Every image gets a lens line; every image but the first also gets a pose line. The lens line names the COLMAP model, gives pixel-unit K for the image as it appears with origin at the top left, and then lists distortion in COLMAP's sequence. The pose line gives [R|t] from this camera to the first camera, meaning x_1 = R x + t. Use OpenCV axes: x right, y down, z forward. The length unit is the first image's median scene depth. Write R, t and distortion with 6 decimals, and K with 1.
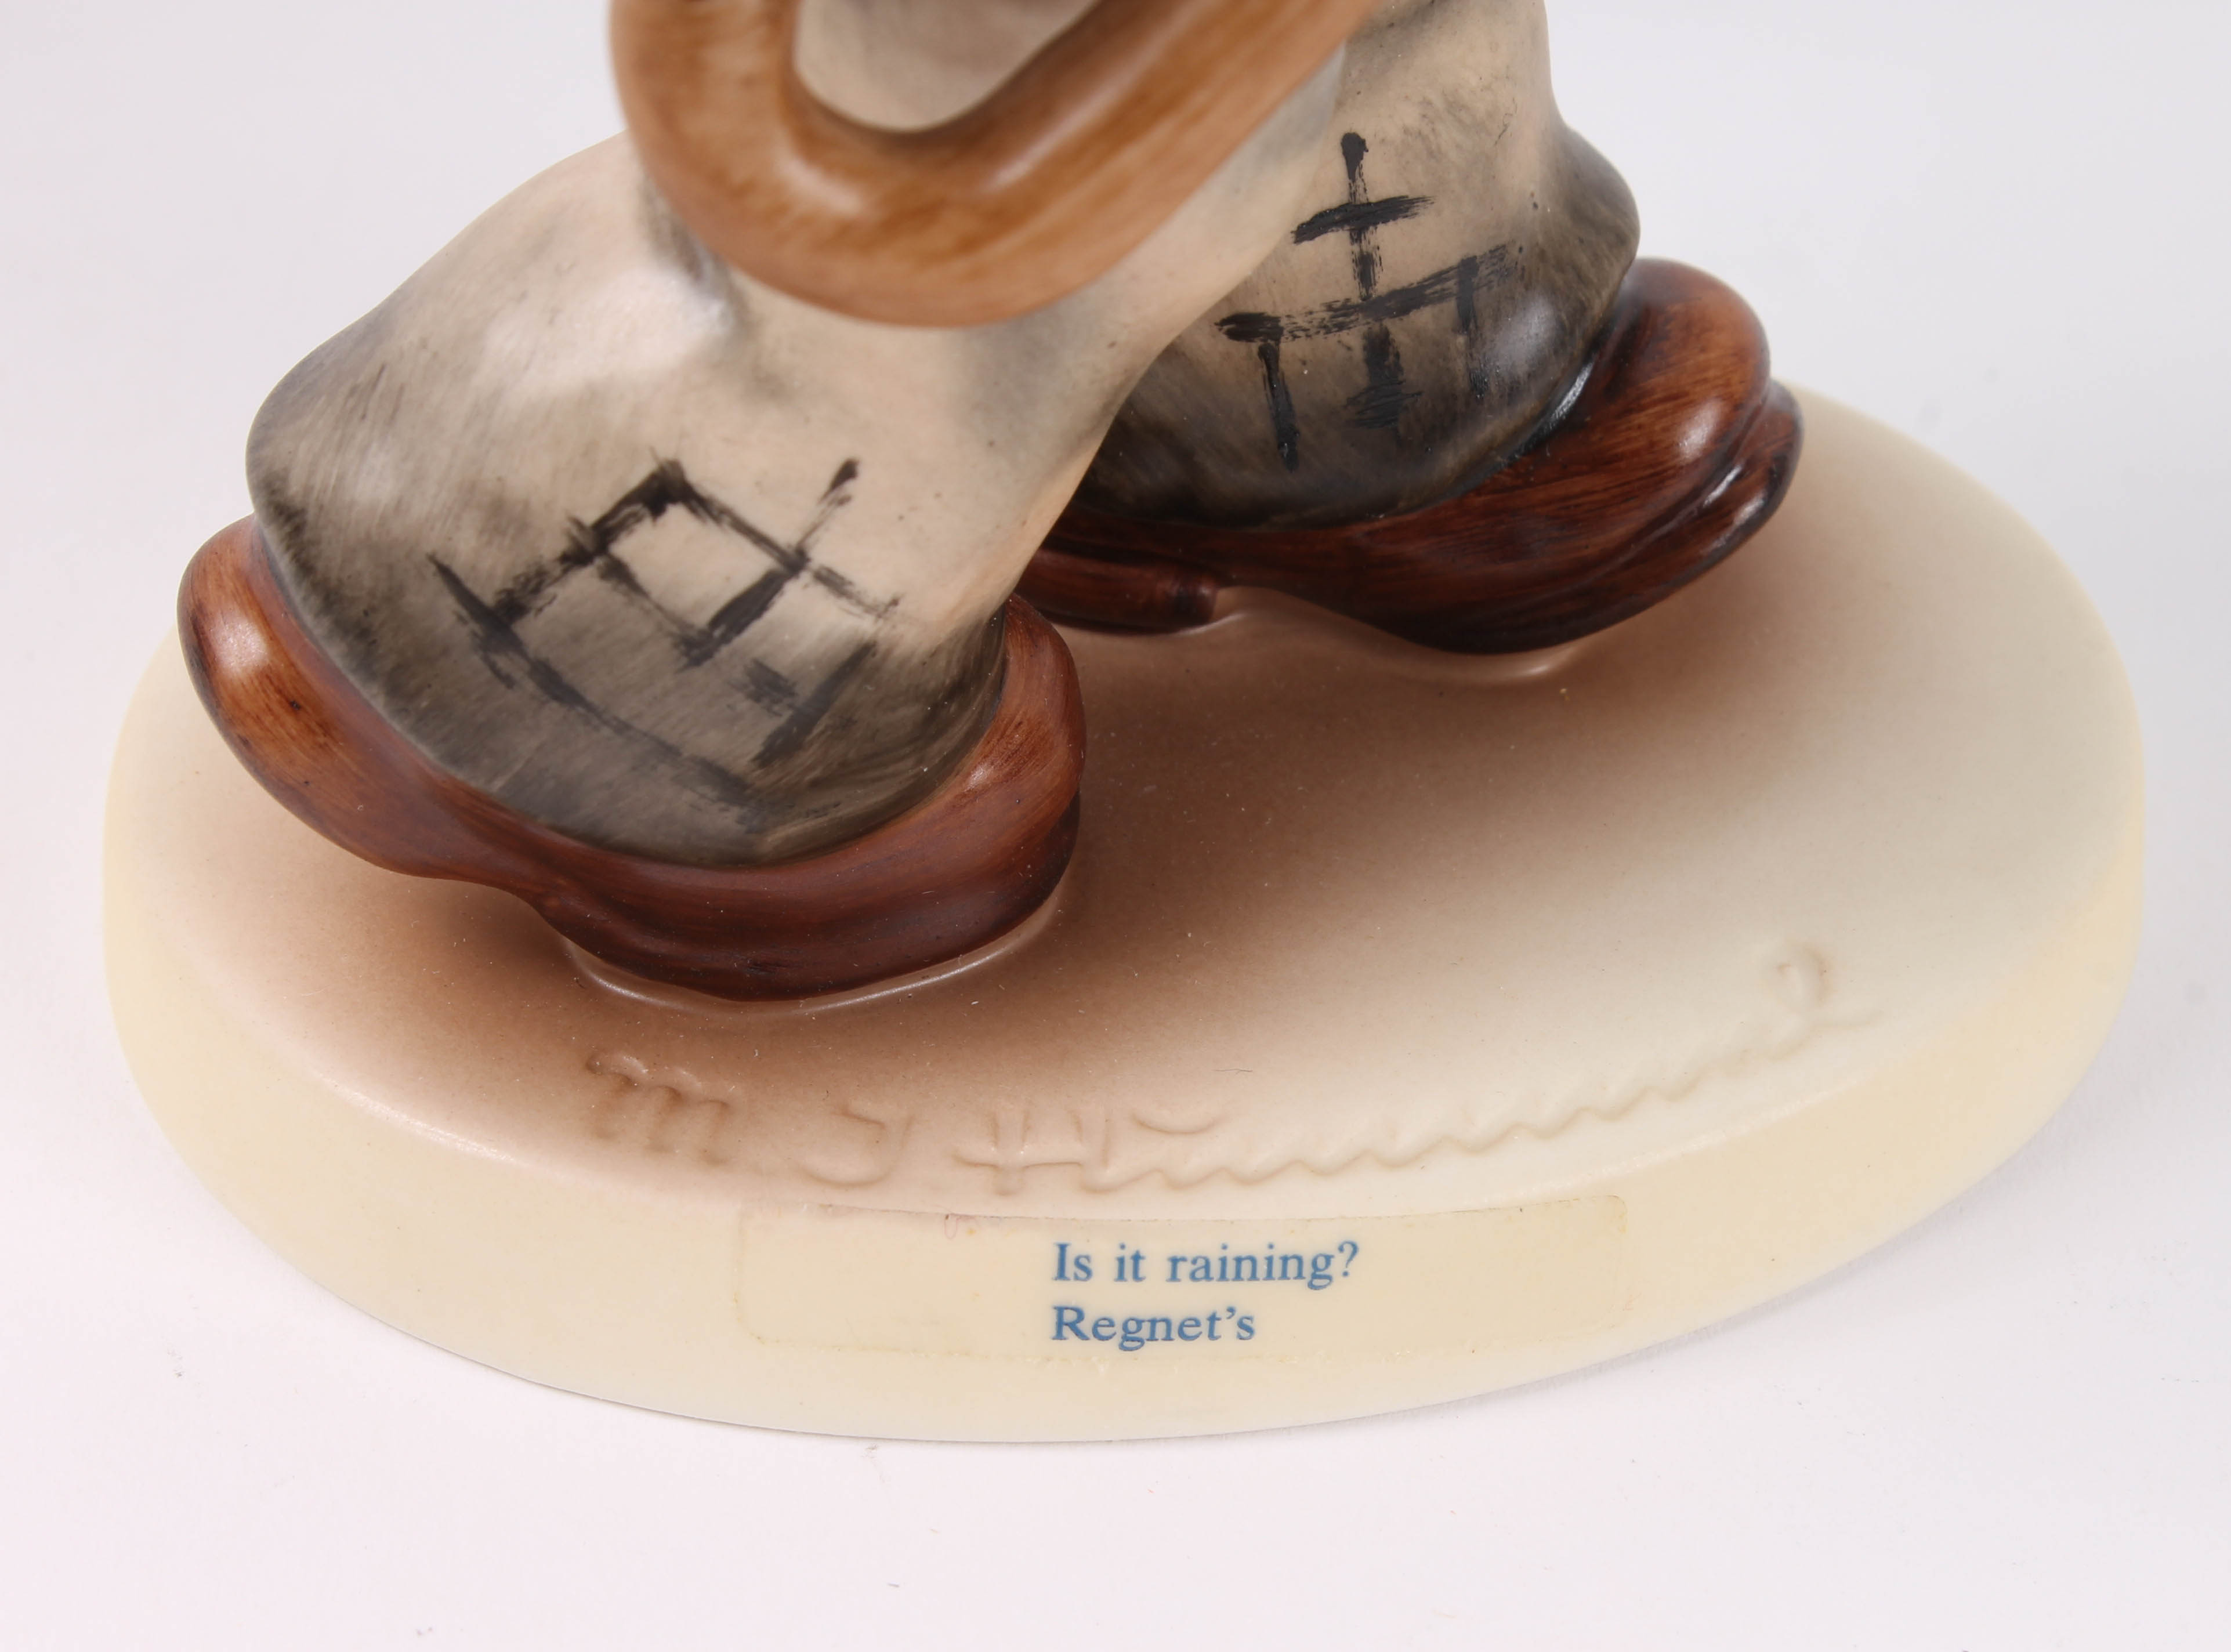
lens RADIAL K [[5677.5, 0, 1251.7], [0, 5677.5, 842.1], [0, 0, 1]] dist [0.079749, 0.000000]
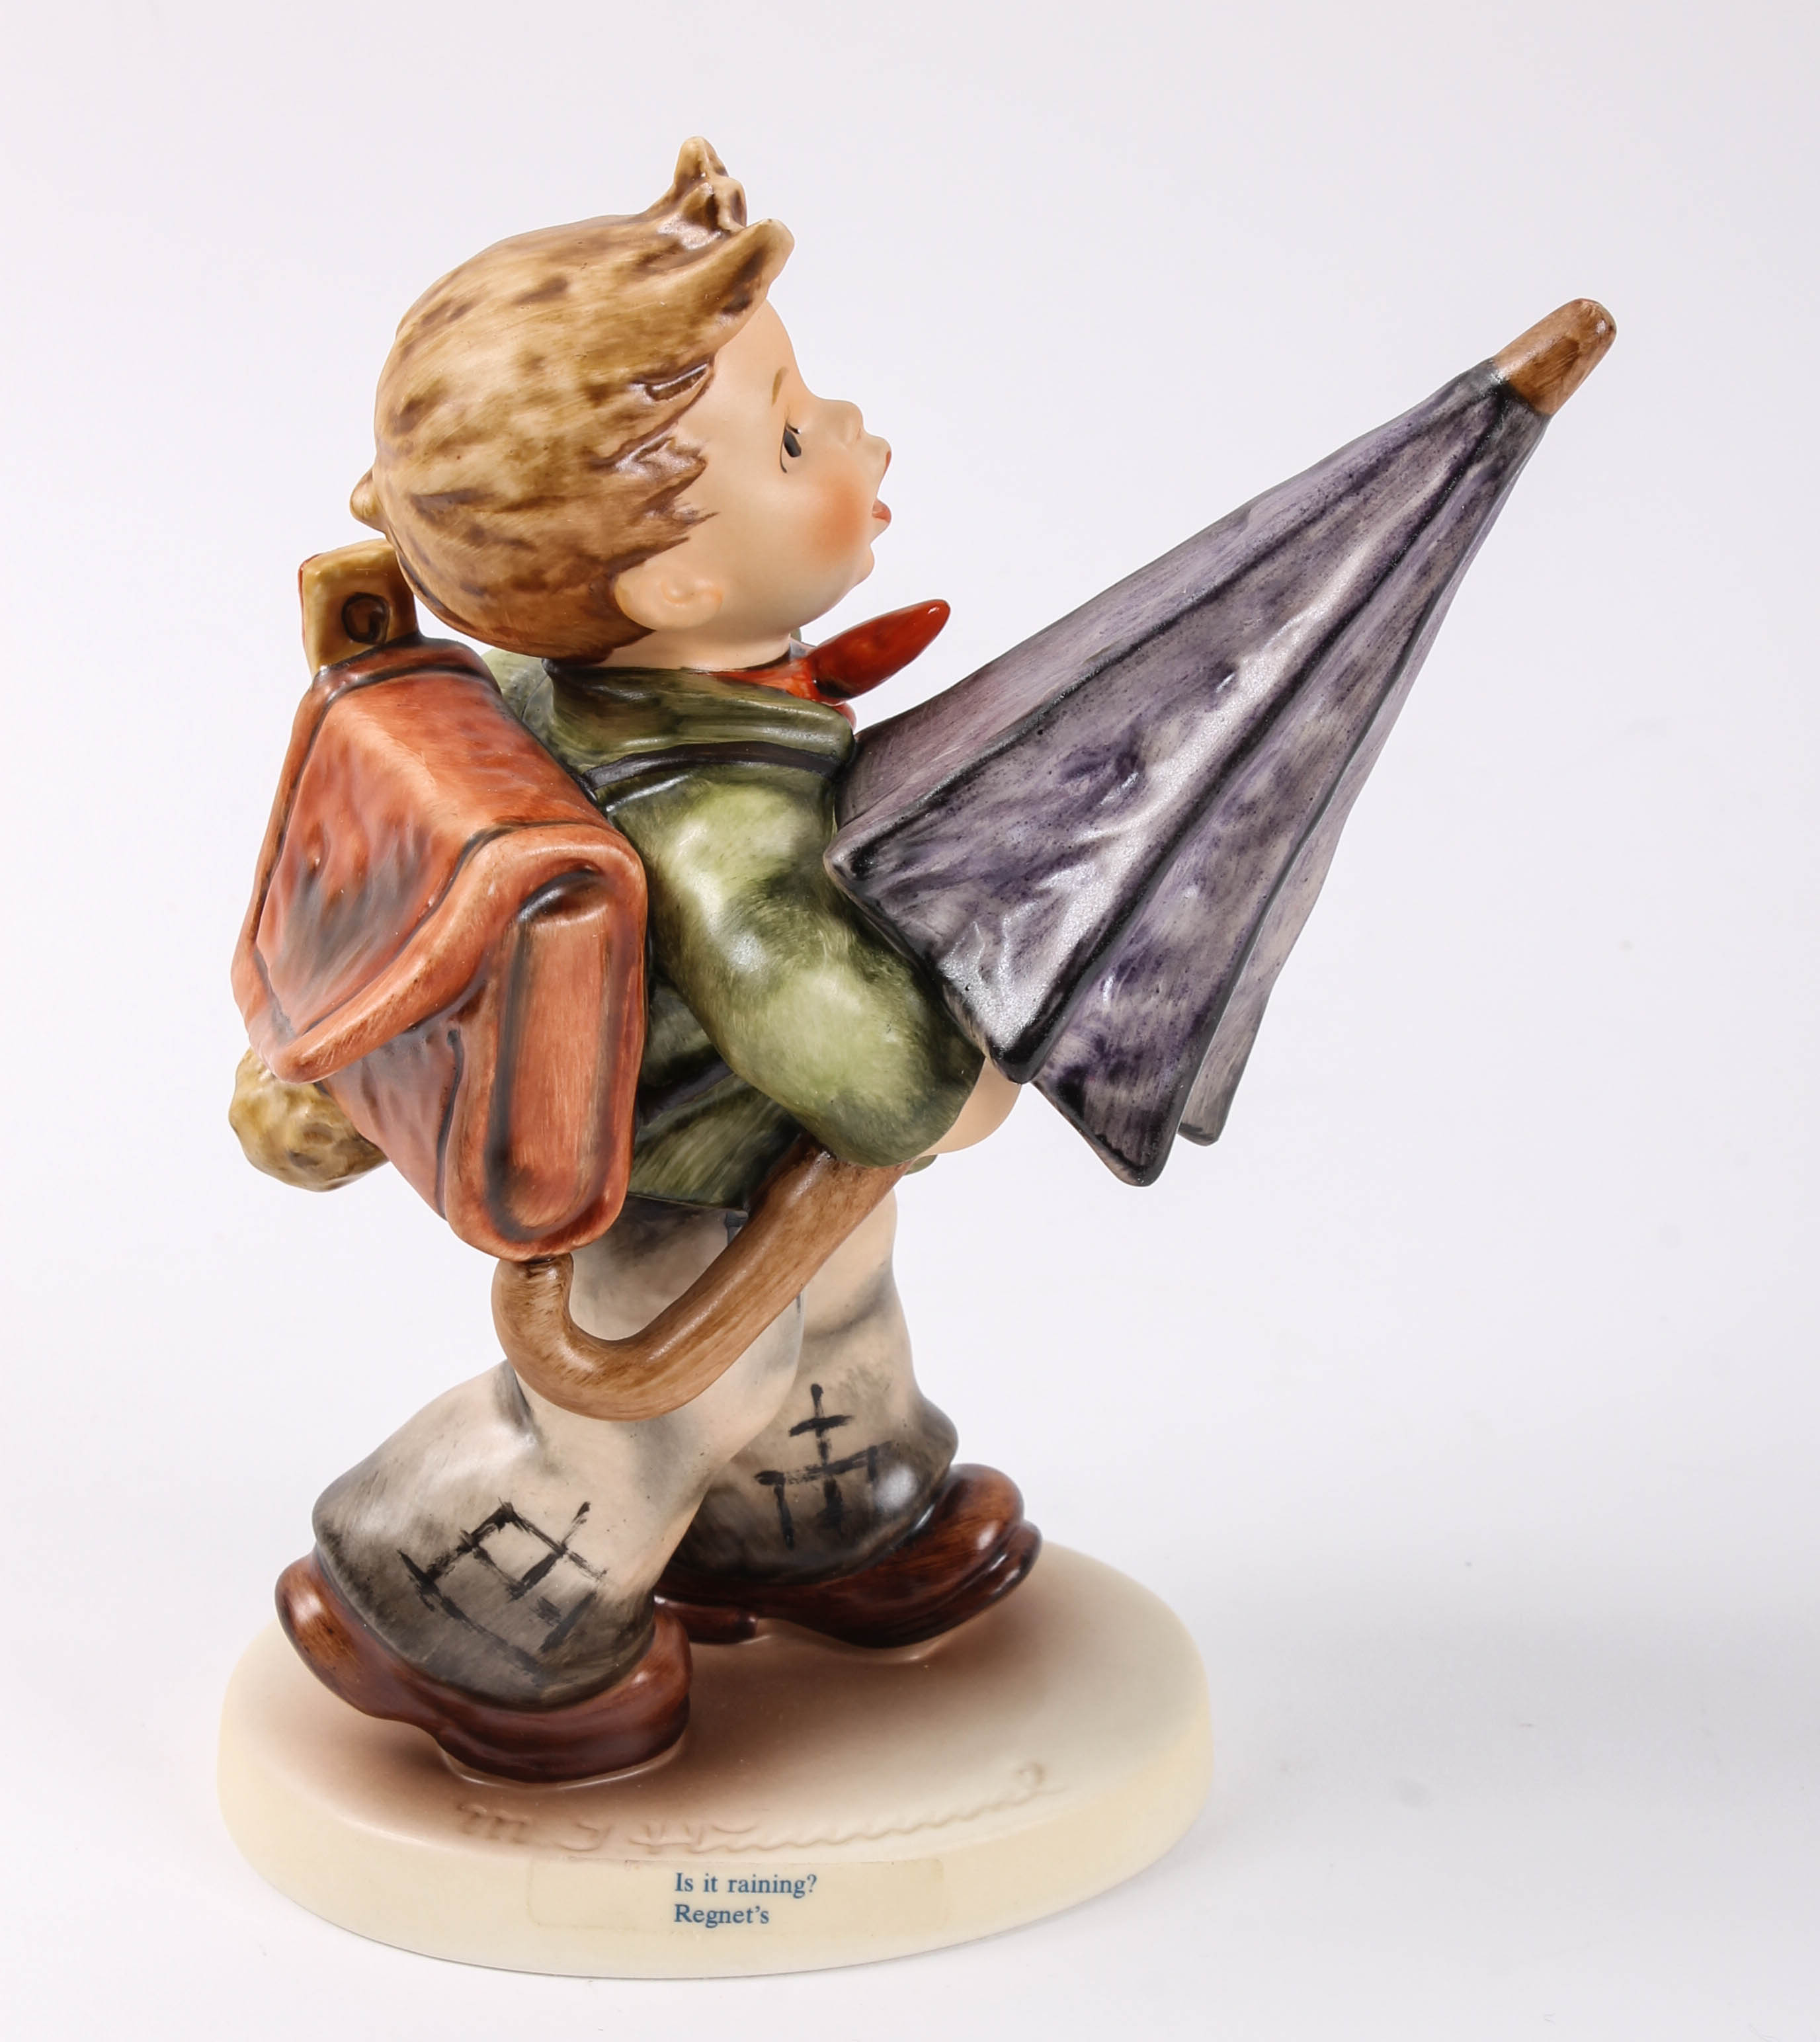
lens RADIAL K [[4665.2, 0, 909.8], [0, 4665.2, 1020.0], [0, 0, 1]] dist [0.017812, 0.000000]
pose [[0.999910, -0.008031, 0.010702, 0.037585], [0.010702, 0.960103, -0.279441, 0.252964], [-0.008031, 0.279530, 0.960103, -0.790006]]
